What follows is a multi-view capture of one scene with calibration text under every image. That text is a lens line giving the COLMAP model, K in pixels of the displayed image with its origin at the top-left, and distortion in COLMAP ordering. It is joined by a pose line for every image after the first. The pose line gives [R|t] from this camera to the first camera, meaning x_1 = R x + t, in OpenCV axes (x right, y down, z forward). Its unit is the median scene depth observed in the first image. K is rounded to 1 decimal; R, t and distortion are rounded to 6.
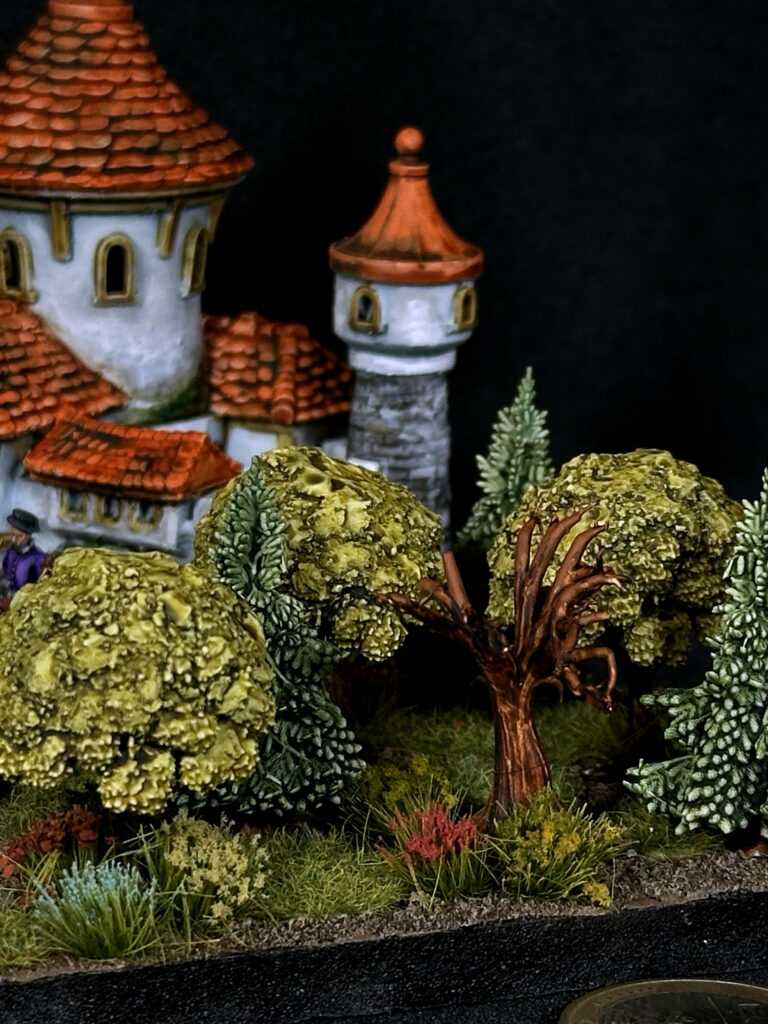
lens RADIAL K [[3698.7, 0, 384.0], [0, 3698.7, 512.0], [0, 0, 1]] dist [0.102575, 1.077111]
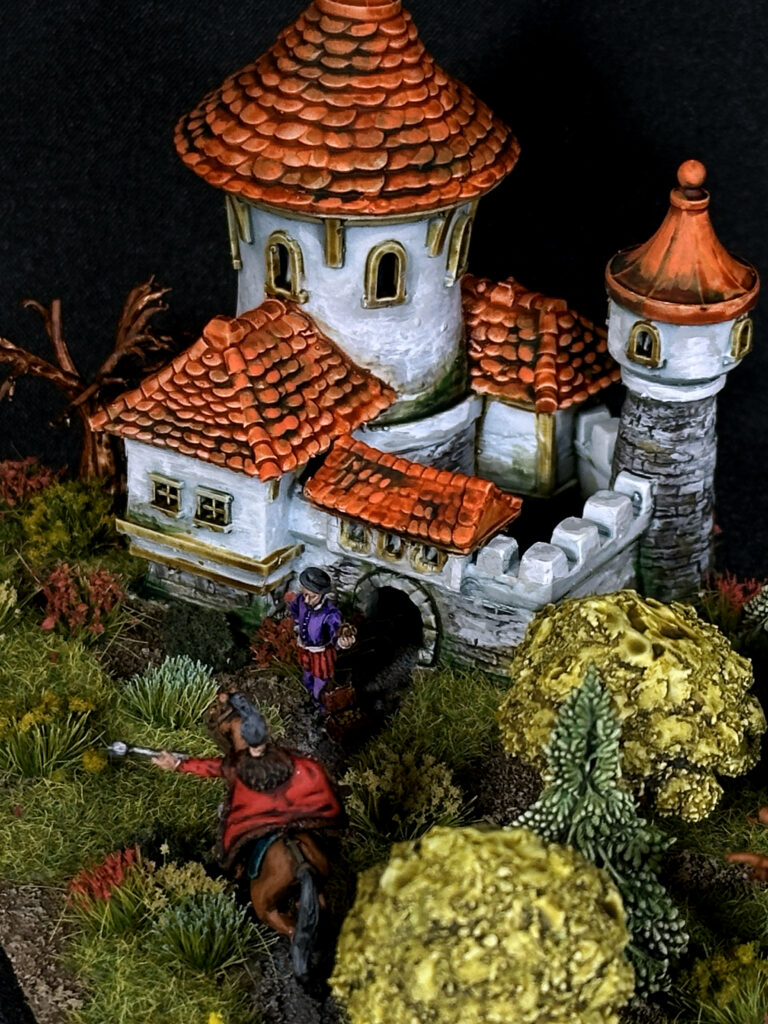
lens RADIAL K [[3698.7, 0, 384.0], [0, 3698.7, 512.0], [0, 0, 1]] dist [0.102575, 1.077111]
pose [[0.999840, 0.003988, 0.017430, -0.096739], [-0.008358, 0.965995, 0.258427, -0.280378], [-0.015807, -0.258531, 0.965874, 0.019128]]
